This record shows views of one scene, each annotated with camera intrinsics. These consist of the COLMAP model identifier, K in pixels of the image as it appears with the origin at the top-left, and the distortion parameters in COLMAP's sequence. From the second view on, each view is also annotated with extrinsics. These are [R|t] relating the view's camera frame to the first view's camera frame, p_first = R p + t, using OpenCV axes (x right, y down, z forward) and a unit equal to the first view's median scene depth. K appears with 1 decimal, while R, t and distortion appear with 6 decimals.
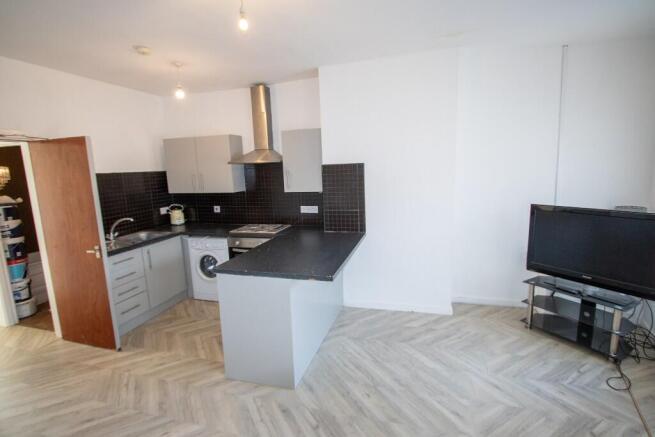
lens RADIAL K [[316.4, 0, 327.5], [0, 316.4, 218.5], [0, 0, 1]] dist [-0.022465, 0.002161]
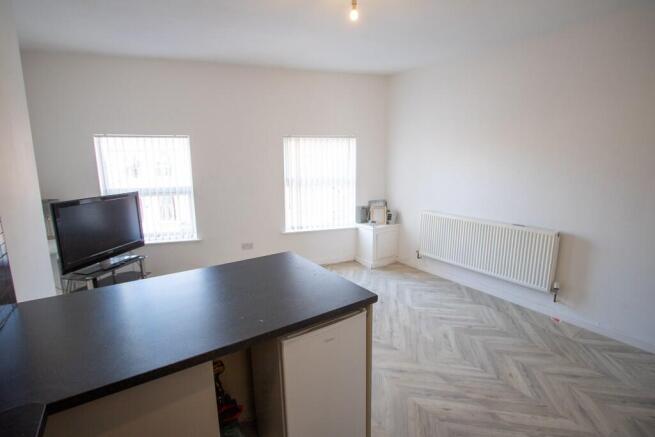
lens RADIAL K [[316.4, 0, 327.5], [0, 316.4, 218.5], [0, 0, 1]] dist [-0.022465, 0.002161]
pose [[-0.752177, -0.083398, 0.653662, -0.444011], [0.136350, 0.950794, 0.278207, -0.120980], [-0.644700, 0.298388, -0.703794, 0.935521]]
